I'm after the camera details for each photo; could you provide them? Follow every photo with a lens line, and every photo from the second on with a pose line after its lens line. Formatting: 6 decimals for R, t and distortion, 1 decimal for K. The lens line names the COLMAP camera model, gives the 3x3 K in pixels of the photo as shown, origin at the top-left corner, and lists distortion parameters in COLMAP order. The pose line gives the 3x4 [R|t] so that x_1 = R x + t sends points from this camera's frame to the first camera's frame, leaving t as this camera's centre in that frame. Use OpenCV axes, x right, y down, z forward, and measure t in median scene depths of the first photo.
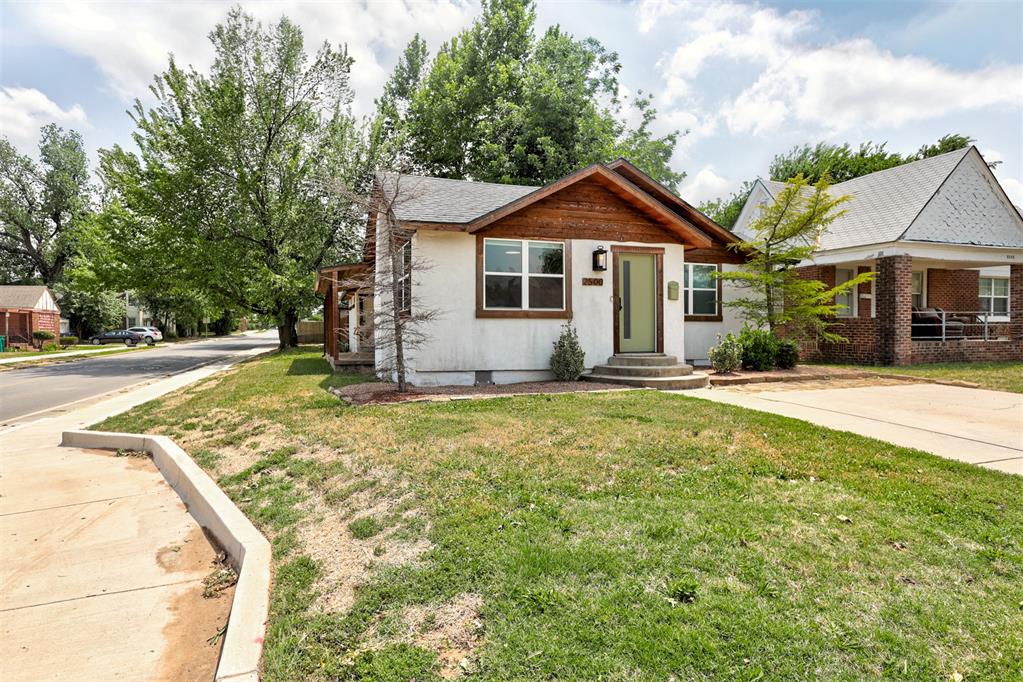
lens RADIAL K [[576.1, 0, 514.9], [0, 576.1, 339.0], [0, 0, 1]] dist [-0.038978, -0.000075]
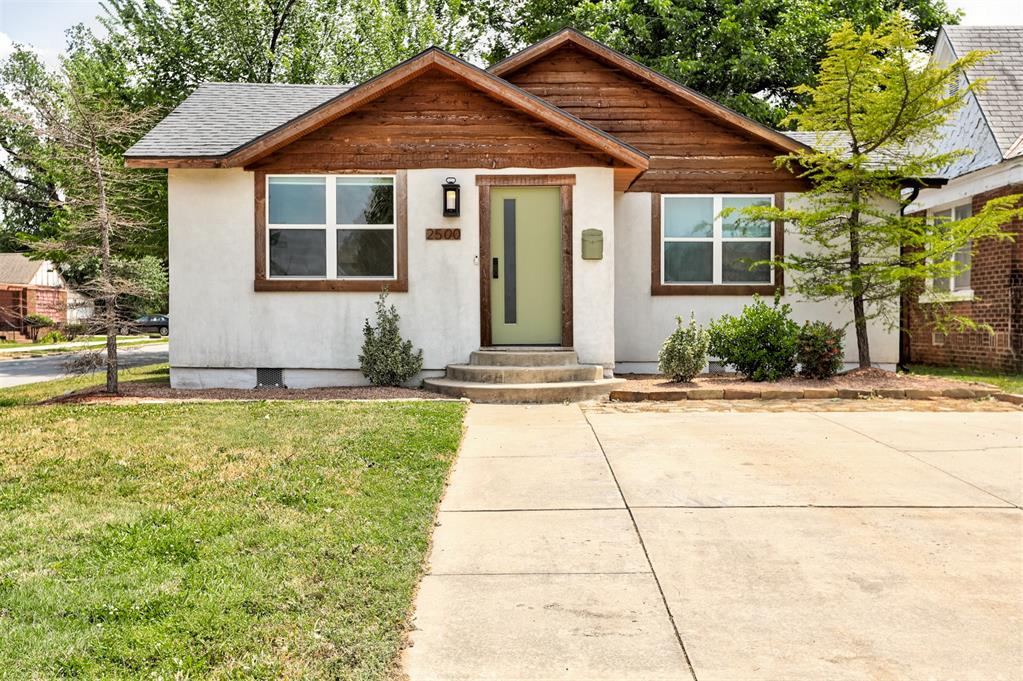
lens RADIAL K [[979.1, 0, 508.3], [0, 979.1, 338.4], [0, 0, 1]] dist [0.022042, 0.000000]
pose [[0.942058, 0.008354, -0.335346, 0.573547], [-0.006033, 0.999950, 0.007963, 0.007790], [0.335395, -0.005479, 0.942062, -0.005699]]
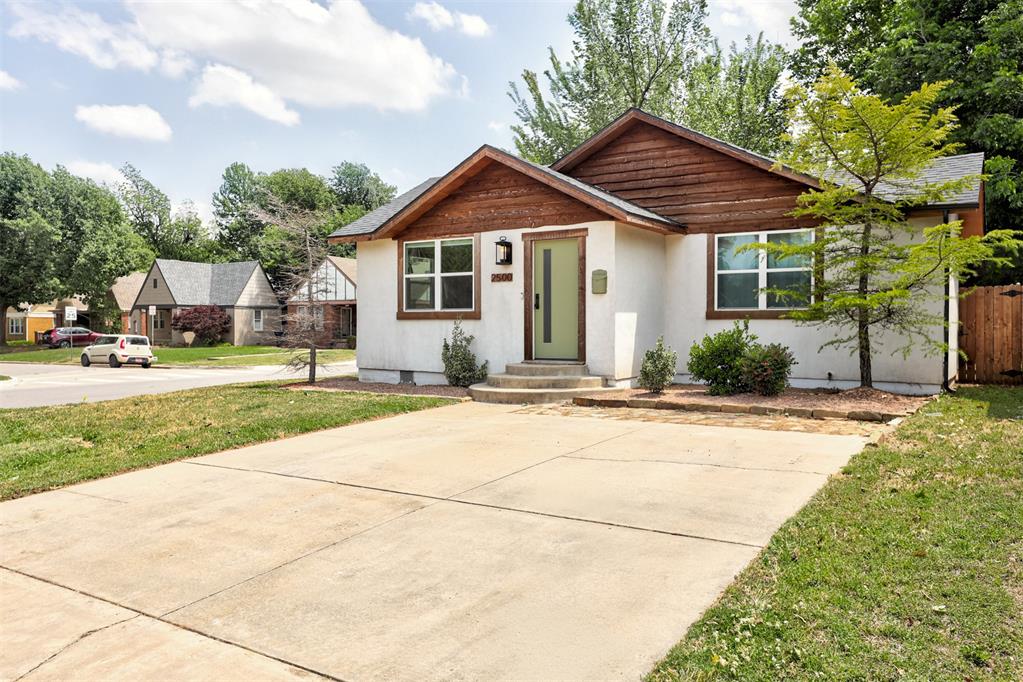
lens RADIAL K [[776.5, 0, 509.1], [0, 776.5, 337.9], [0, 0, 1]] dist [-0.000053, -0.000485]
pose [[0.609038, 0.014157, -0.793014, 1.095900], [-0.013490, 0.999881, 0.007489, -0.015750], [0.793026, 0.006137, 0.609157, 0.283300]]
